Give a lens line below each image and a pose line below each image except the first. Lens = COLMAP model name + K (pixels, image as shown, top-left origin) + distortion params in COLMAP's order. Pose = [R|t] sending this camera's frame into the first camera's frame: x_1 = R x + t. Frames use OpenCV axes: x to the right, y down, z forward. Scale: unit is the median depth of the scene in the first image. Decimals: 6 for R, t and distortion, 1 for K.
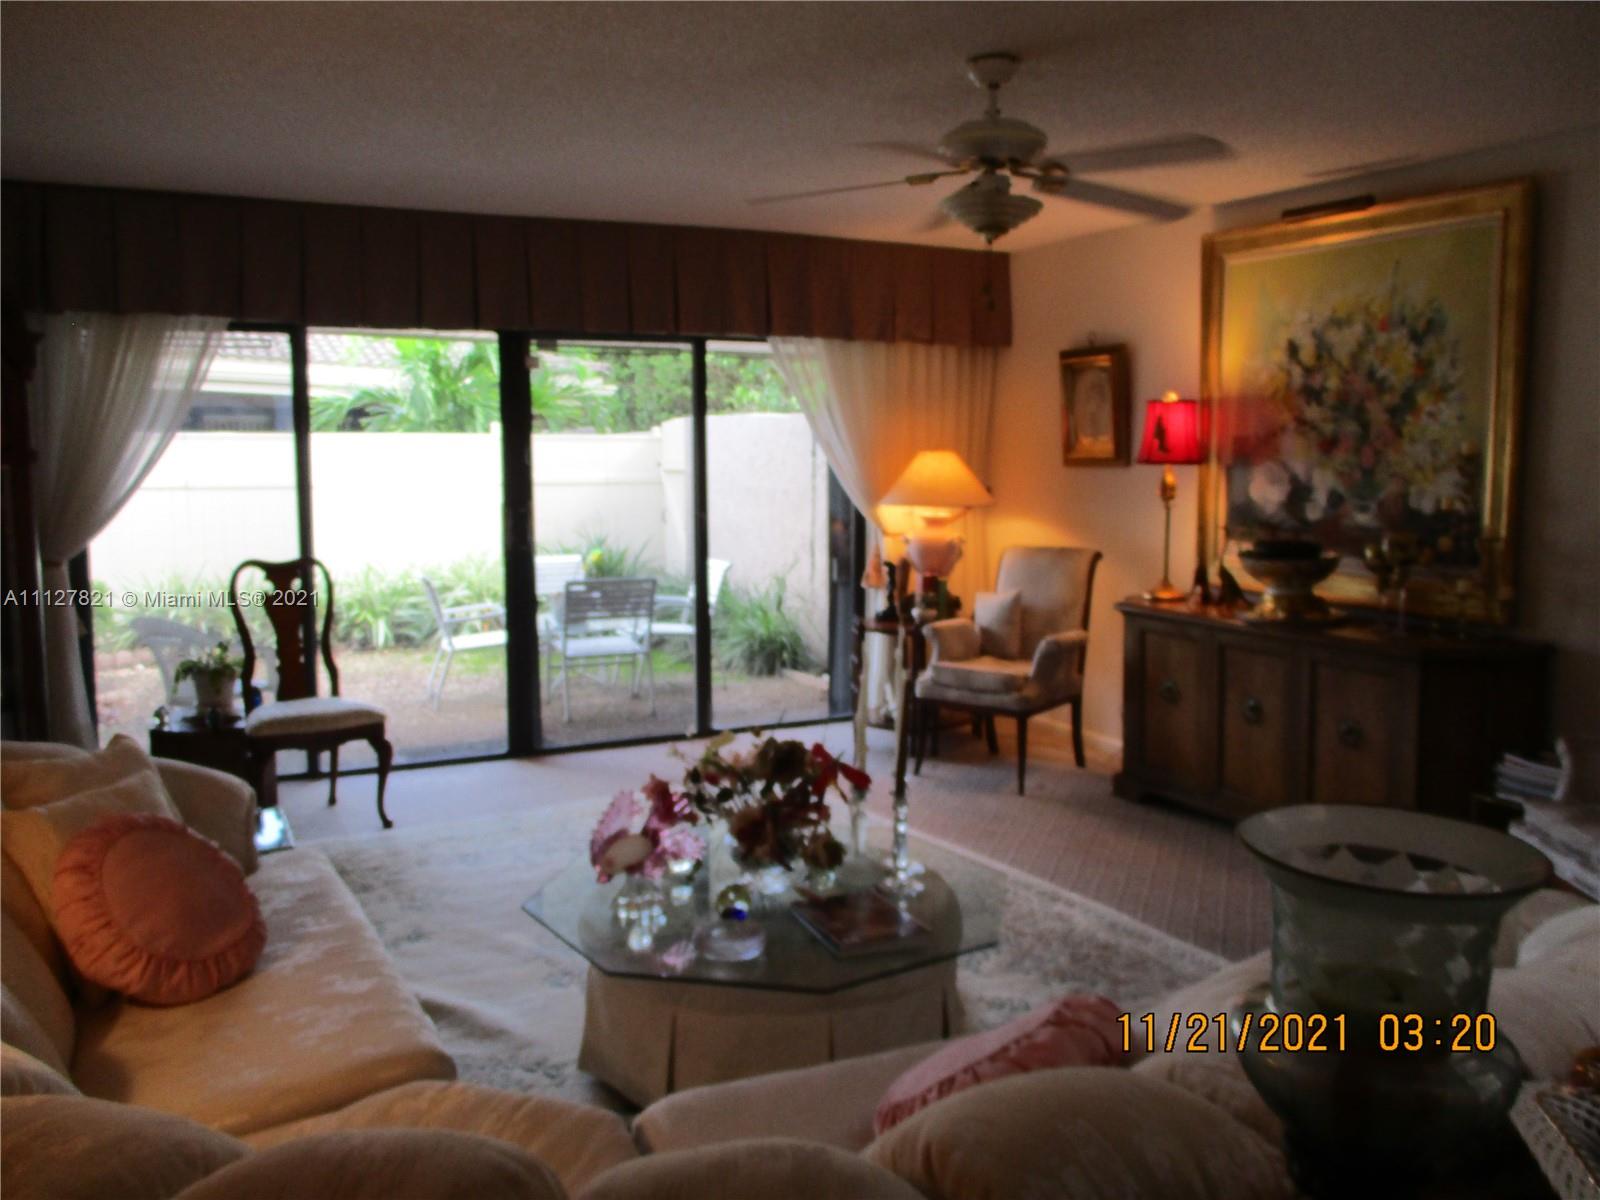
lens RADIAL K [[1335.2, 0, 804.7], [0, 1335.2, 611.9], [0, 0, 1]] dist [-0.042215, 0.019638]
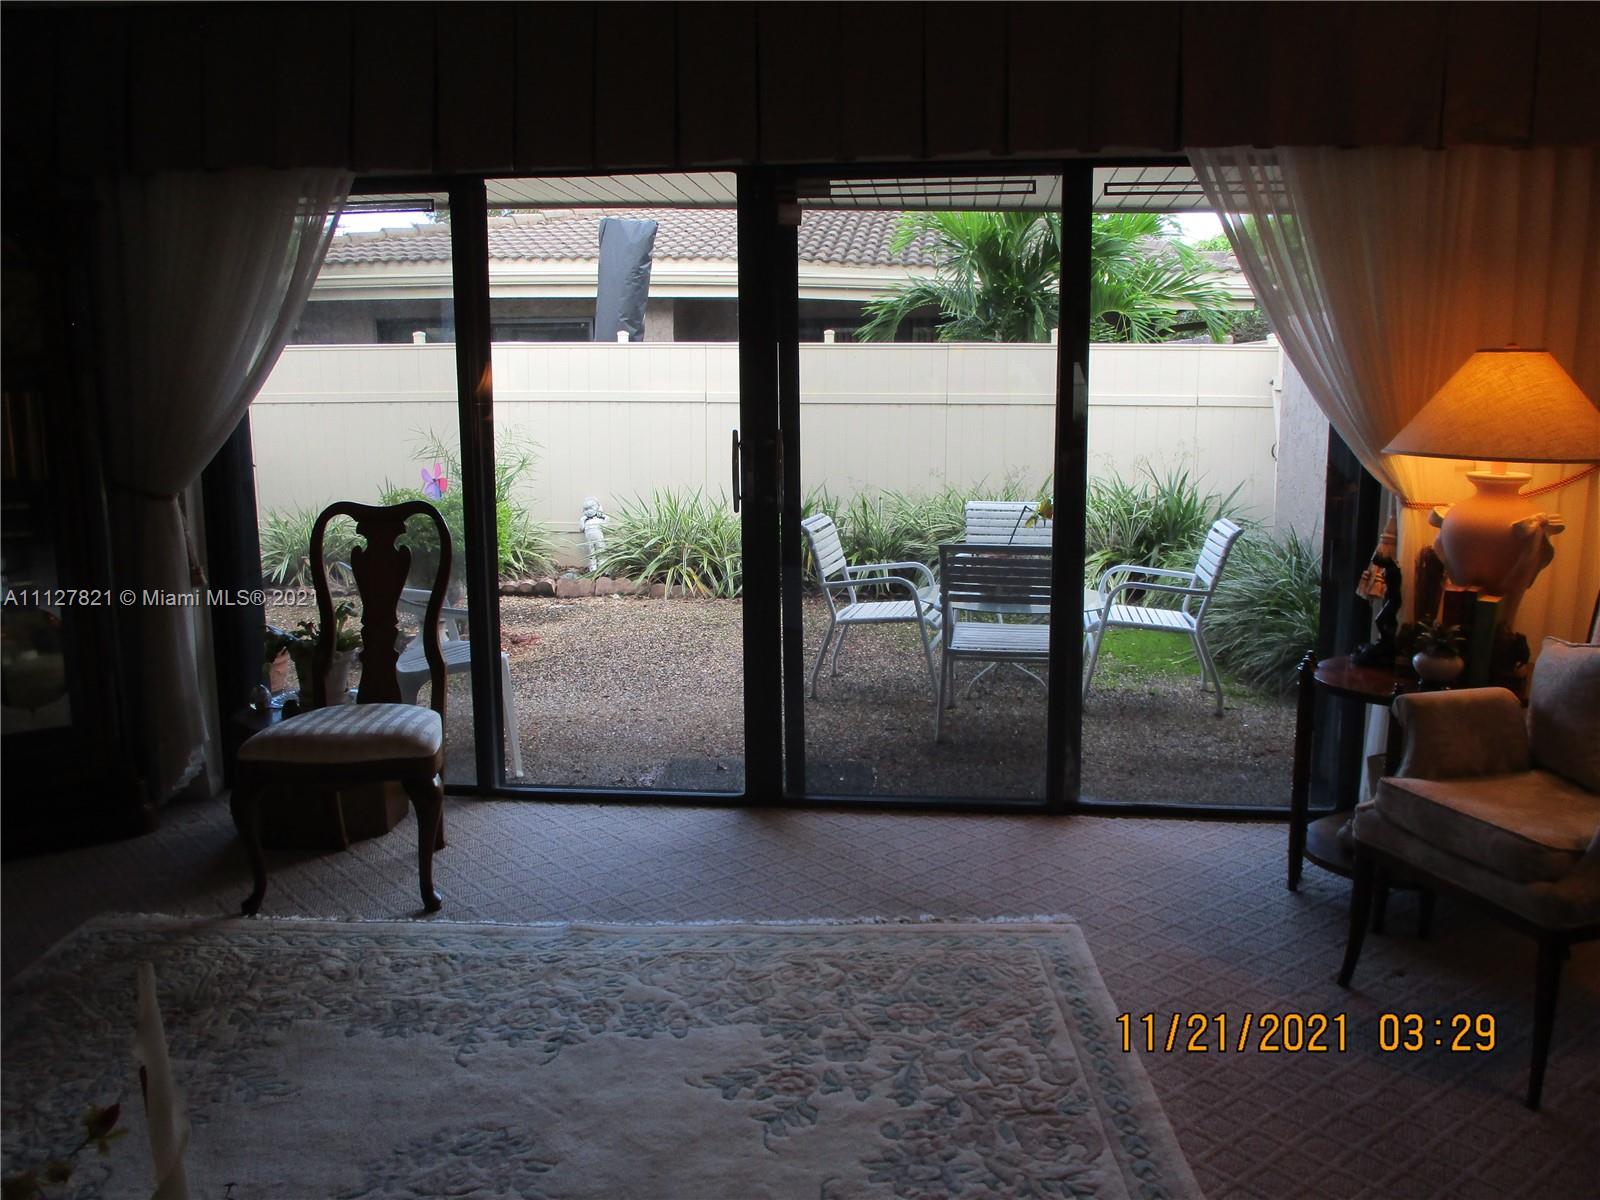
lens RADIAL K [[1335.2, 0, 798.3], [0, 1335.2, 592.5], [0, 0, 1]] dist [-0.042215, 0.019638]
pose [[0.831719, 0.089529, -0.547931, 0.162283], [-0.066142, 0.995862, 0.062320, -0.042406], [0.551244, -0.015591, 0.834199, 0.428115]]
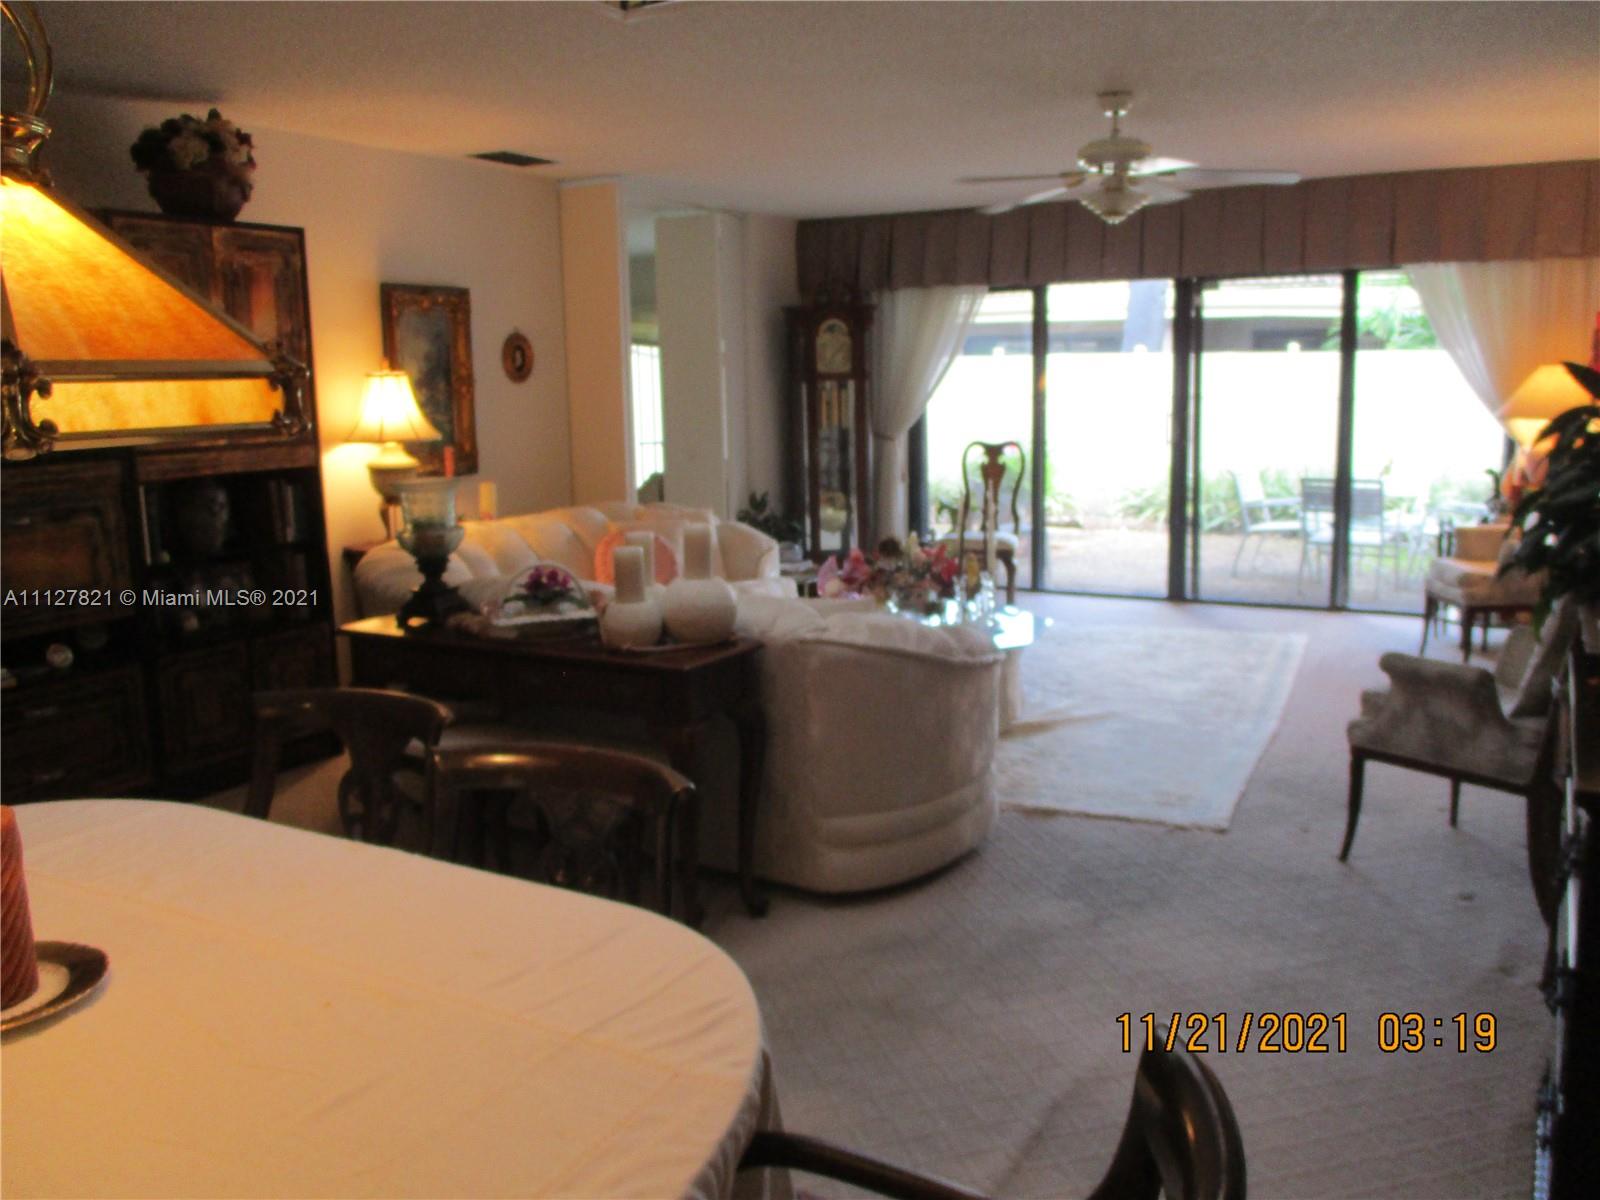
lens RADIAL K [[1335.2, 0, 798.2], [0, 1335.2, 609.1], [0, 0, 1]] dist [-0.042215, 0.019638]
pose [[0.546815, 0.136375, -0.826072, 0.653122], [-0.084966, 0.990590, 0.107292, 0.006236], [0.832931, 0.011519, 0.553257, -0.041031]]
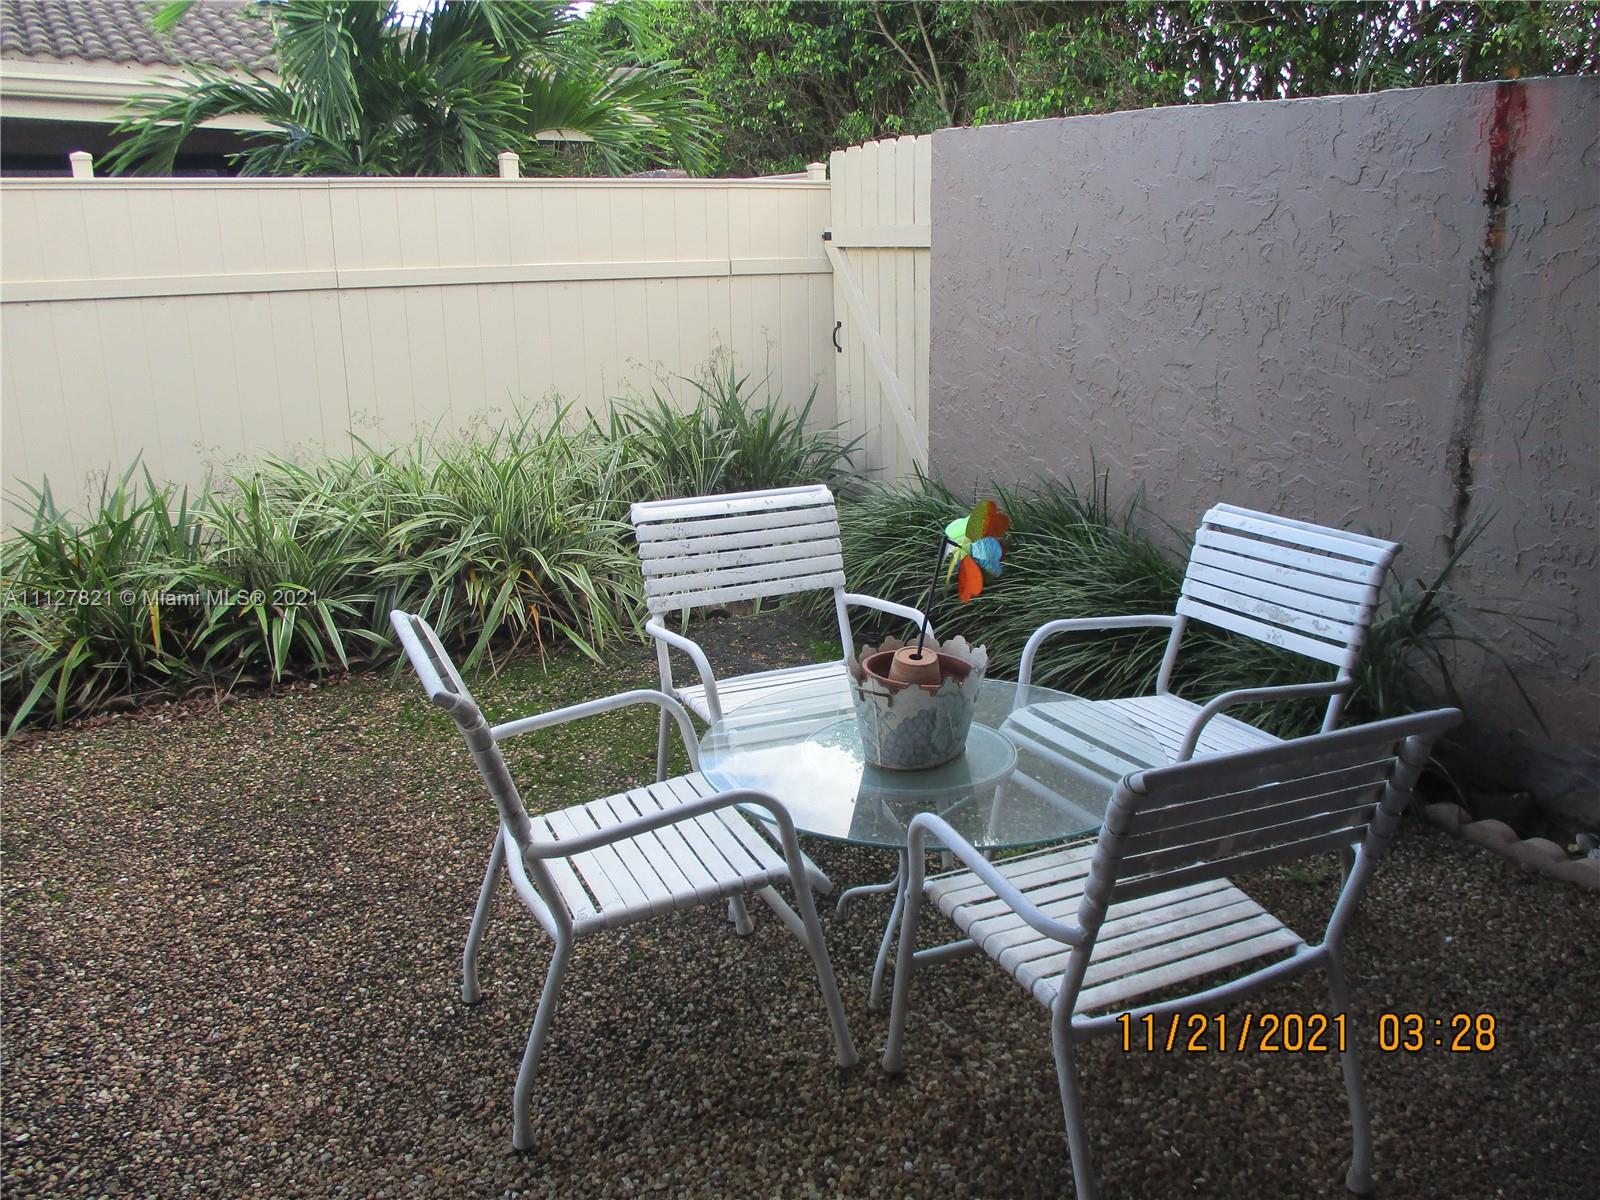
lens RADIAL K [[1335.2, 0, 827.7], [0, 1335.2, 602.2], [0, 0, 1]] dist [-0.042215, 0.019638]
pose [[0.997843, -0.031572, 0.057558, -0.266040], [0.022253, 0.987524, 0.155888, -0.097526], [-0.061762, -0.154271, 0.986096, 0.883767]]
